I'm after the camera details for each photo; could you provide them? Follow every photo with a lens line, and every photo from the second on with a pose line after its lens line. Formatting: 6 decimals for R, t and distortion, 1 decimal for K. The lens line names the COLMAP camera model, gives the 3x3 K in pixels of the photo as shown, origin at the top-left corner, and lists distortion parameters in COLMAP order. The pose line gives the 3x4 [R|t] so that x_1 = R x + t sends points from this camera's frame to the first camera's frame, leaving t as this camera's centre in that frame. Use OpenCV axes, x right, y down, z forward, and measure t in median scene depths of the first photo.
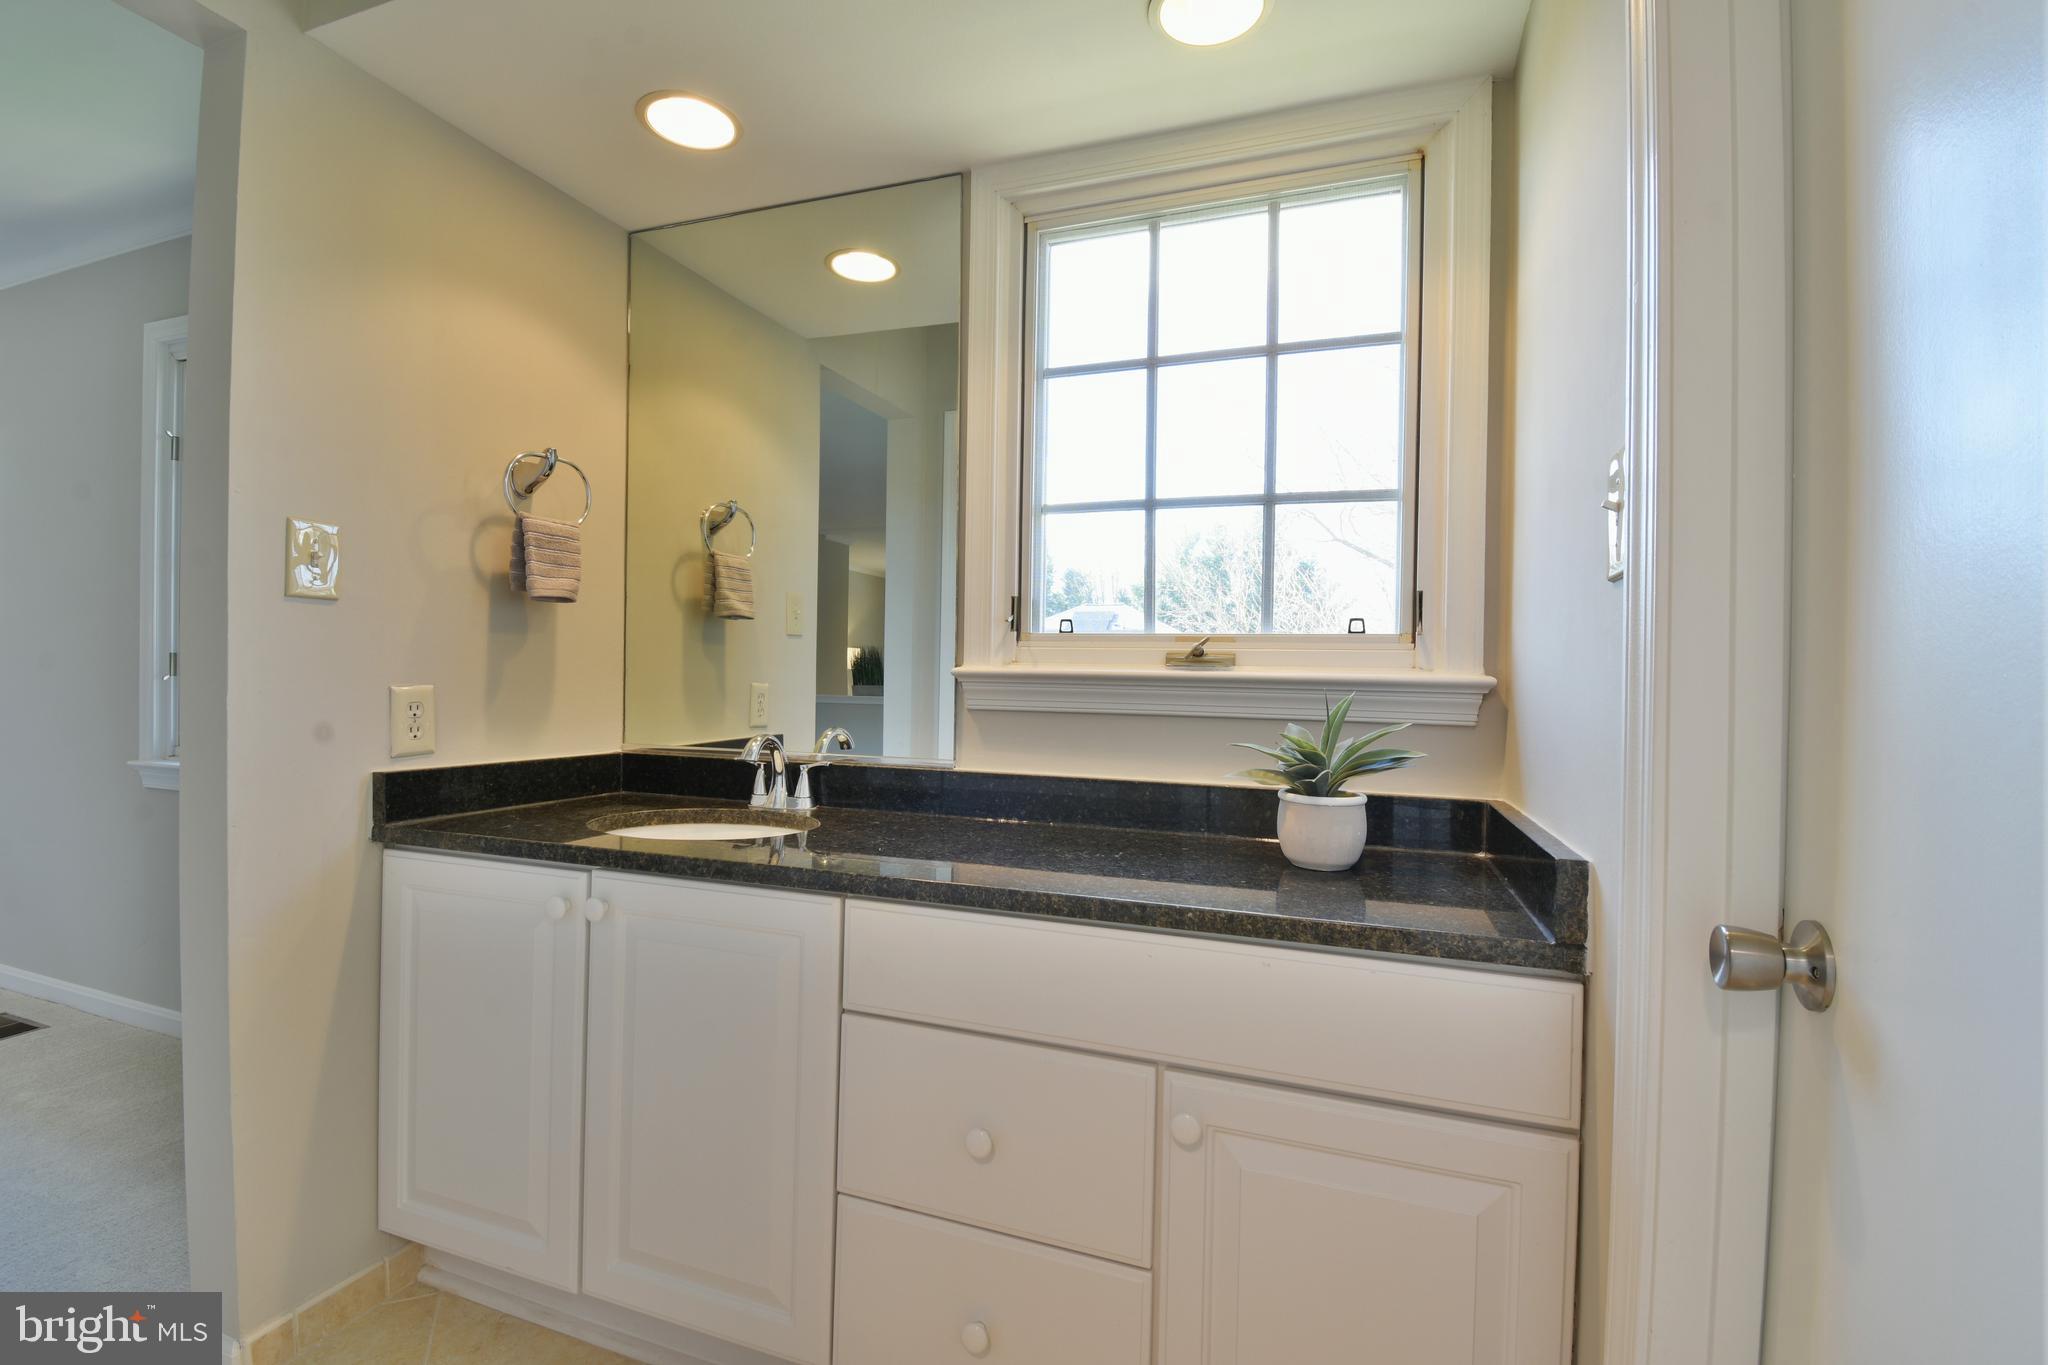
lens RADIAL K [[899.3, 0, 1036.5], [0, 899.3, 676.5], [0, 0, 1]] dist [0.015495, -0.020947]
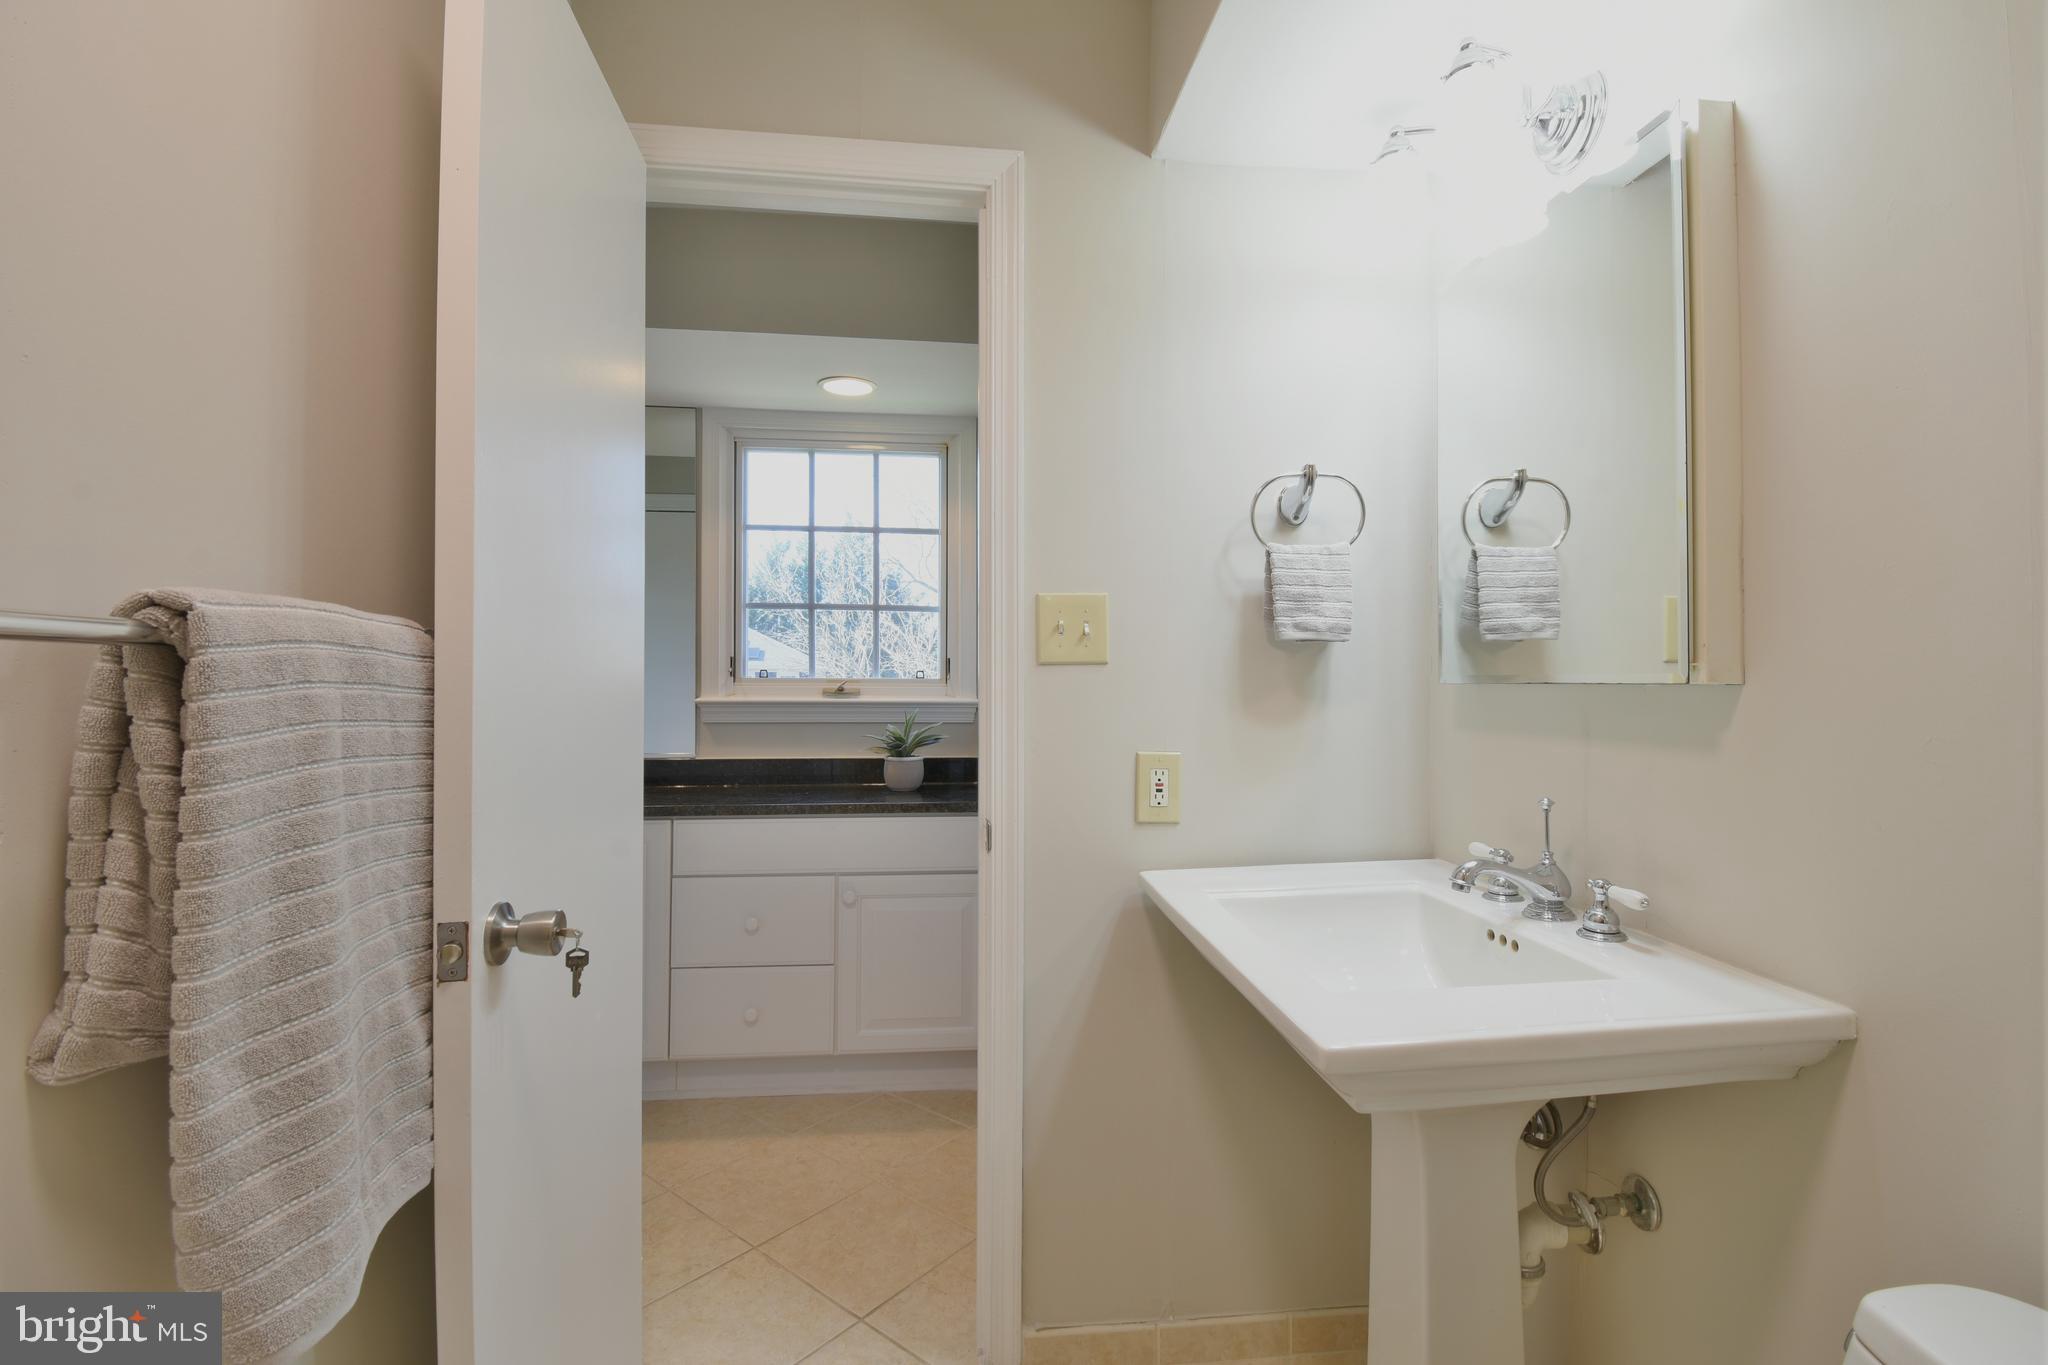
lens RADIAL K [[899.3, 0, 1036.5], [0, 899.3, 676.5], [0, 0, 1]] dist [0.015495, -0.020947]
pose [[0.901617, -0.012066, 0.432367, -0.283512], [0.014117, 0.999899, -0.001534, -0.046332], [-0.432305, 0.007486, 0.901697, -0.939912]]
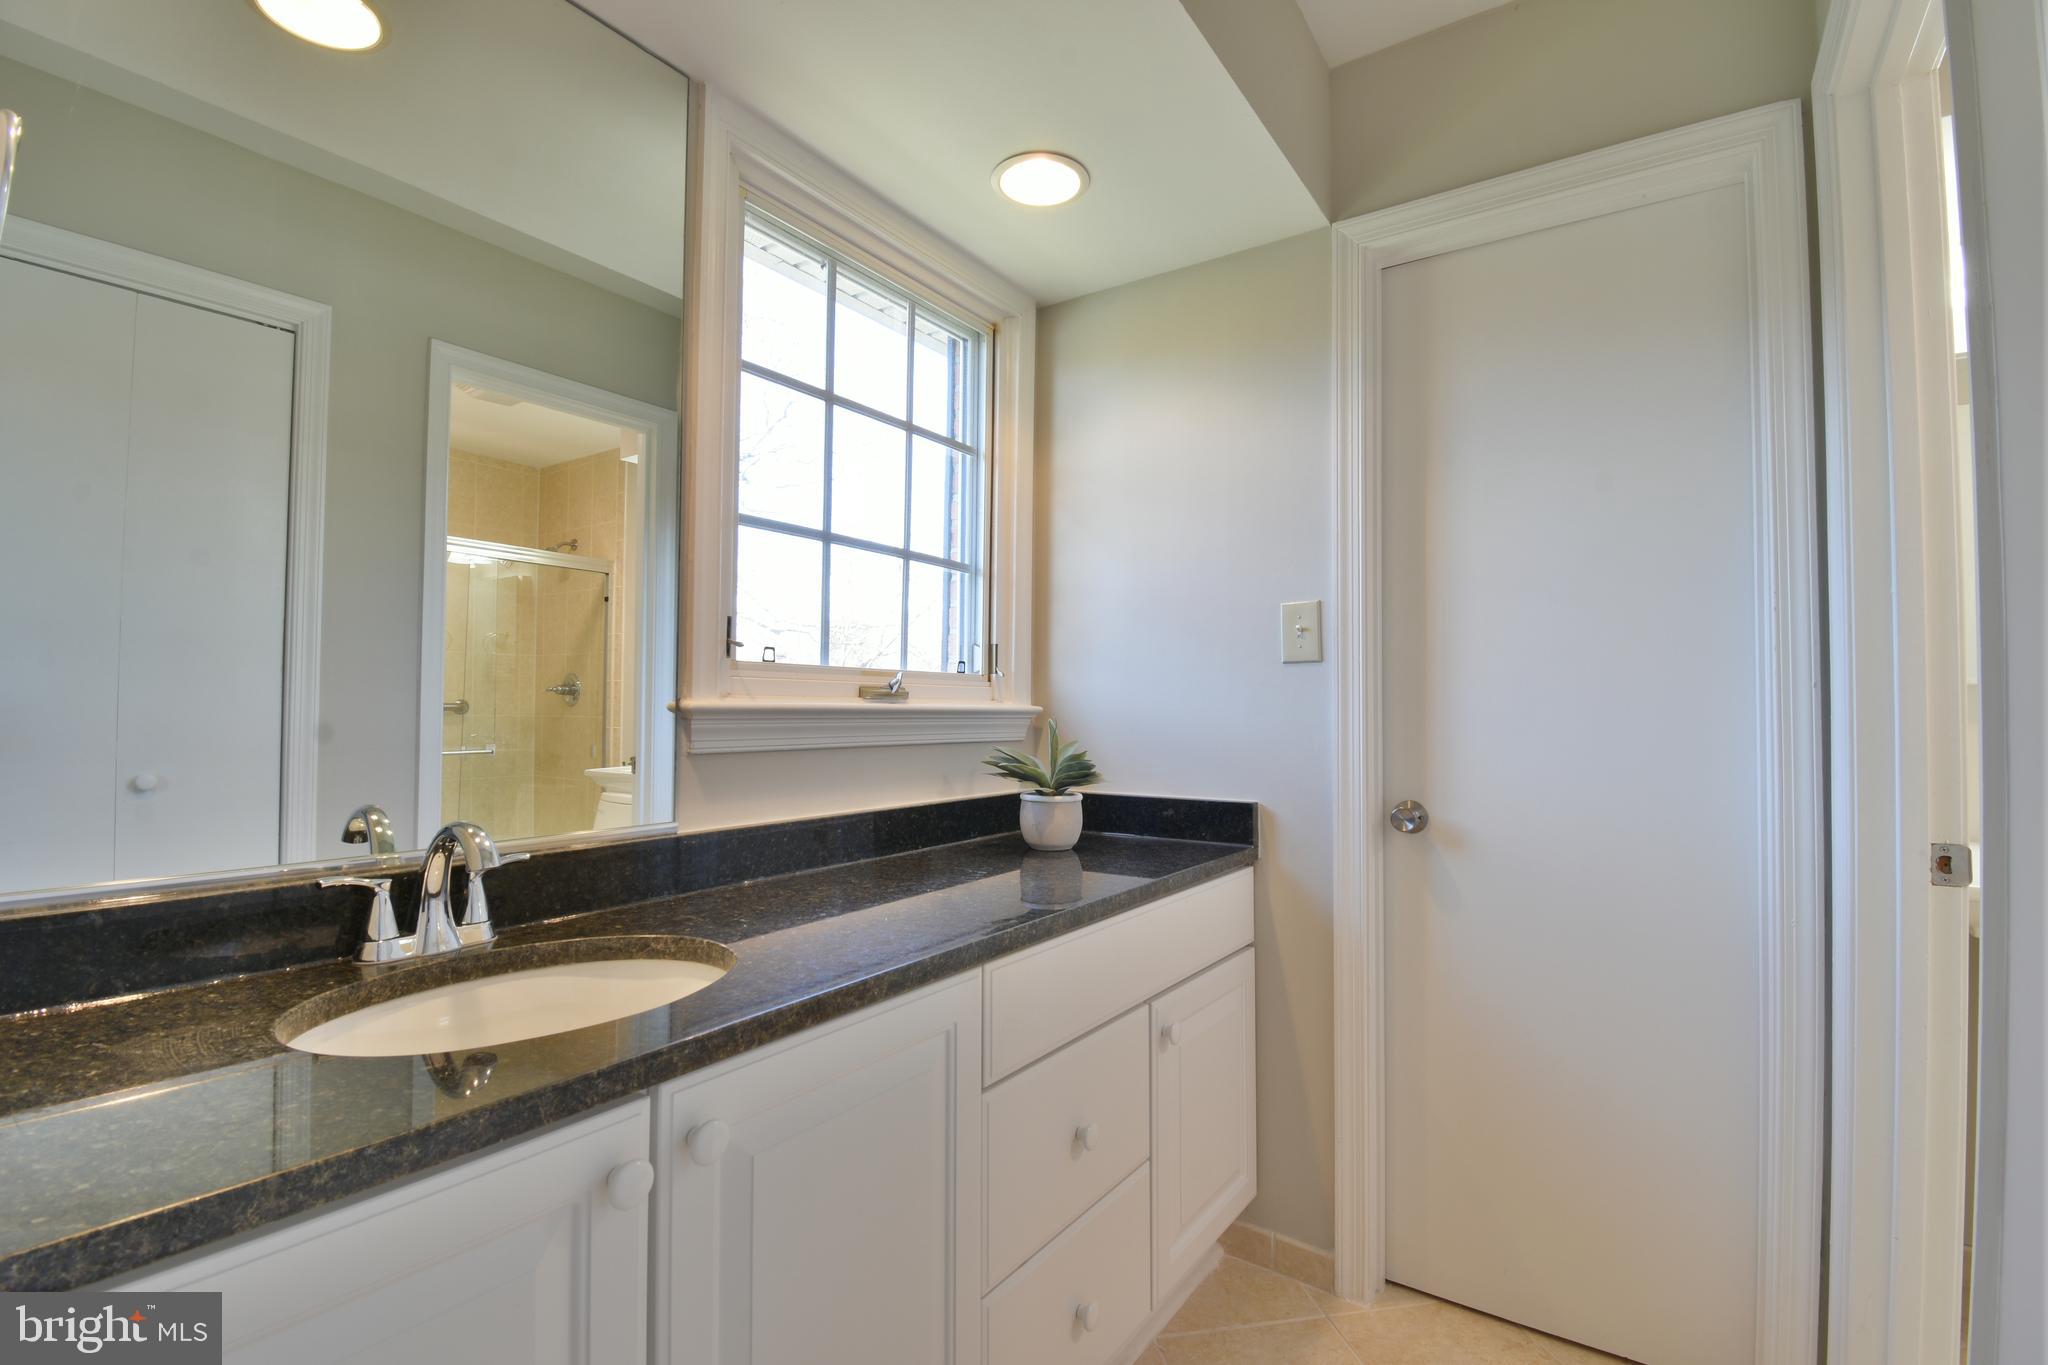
lens RADIAL K [[899.3, 0, 1036.5], [0, 899.3, 676.5], [0, 0, 1]] dist [0.015495, -0.020947]
pose [[0.265148, 0.015947, 0.964076, -0.874612], [-0.004086, 0.999873, -0.015415, -0.024216], [-0.964199, 0.000148, 0.265180, 0.573595]]
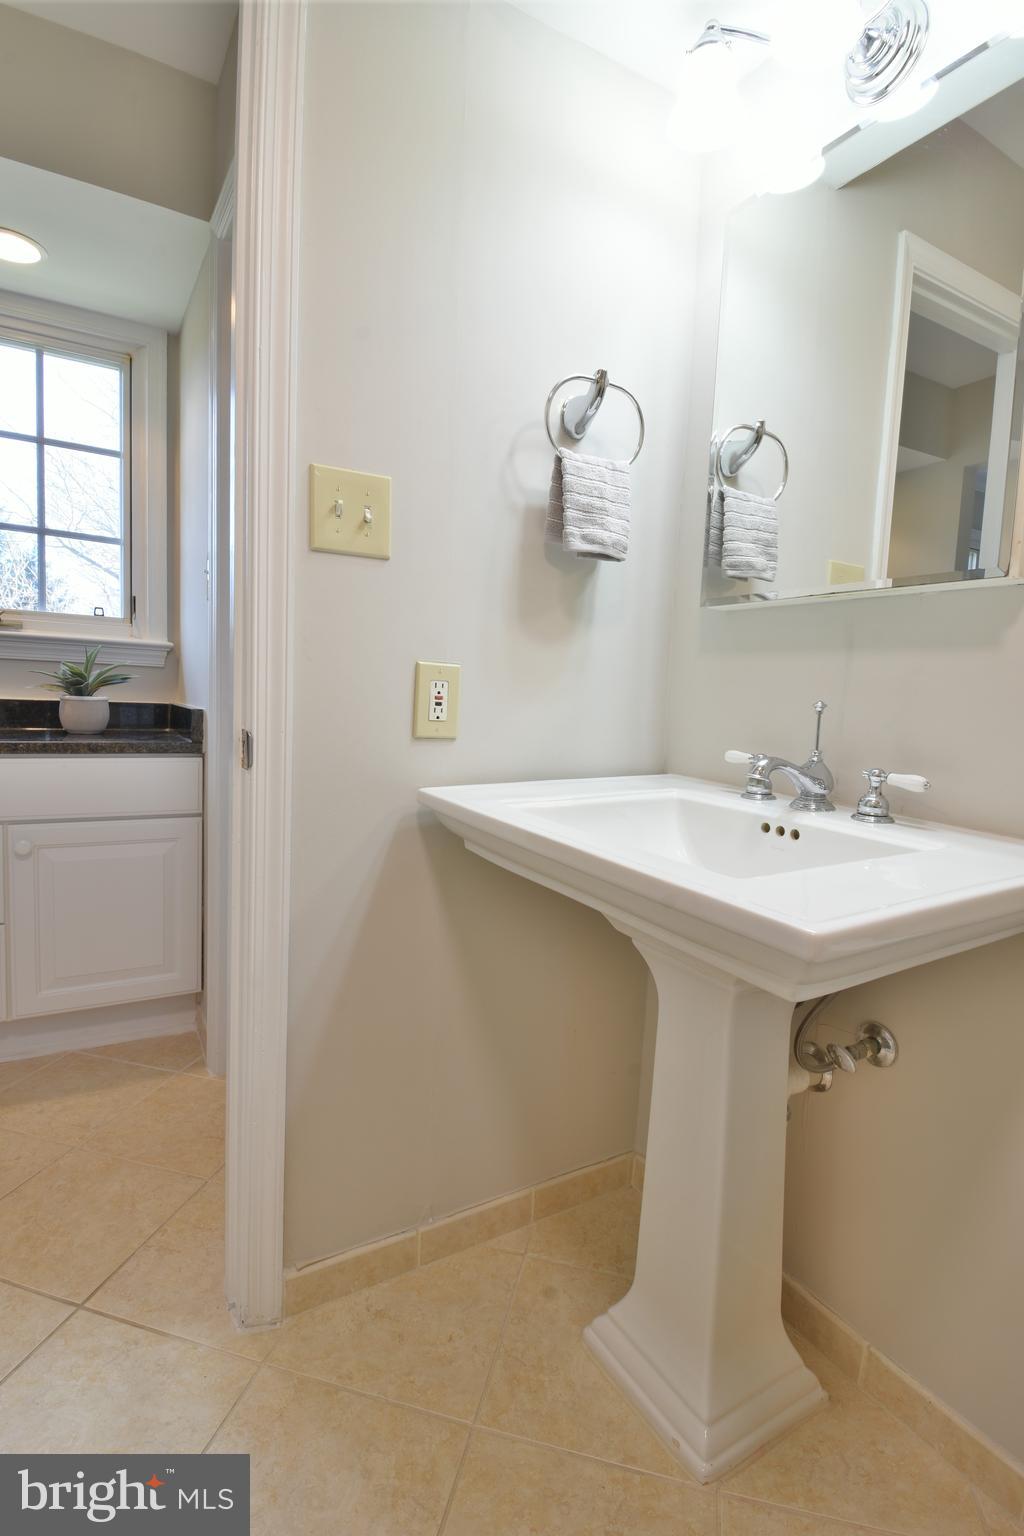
lens RADIAL K [[728.5, 0, 509.4], [0, 728.5, 760.5], [0, 0, 1]] dist [0.017968, -0.027741]
pose [[0.644296, -0.062306, 0.762234, -0.266777], [-0.032418, 0.993555, 0.108617, 0.057942], [-0.764089, -0.094692, 0.638124, -0.634975]]
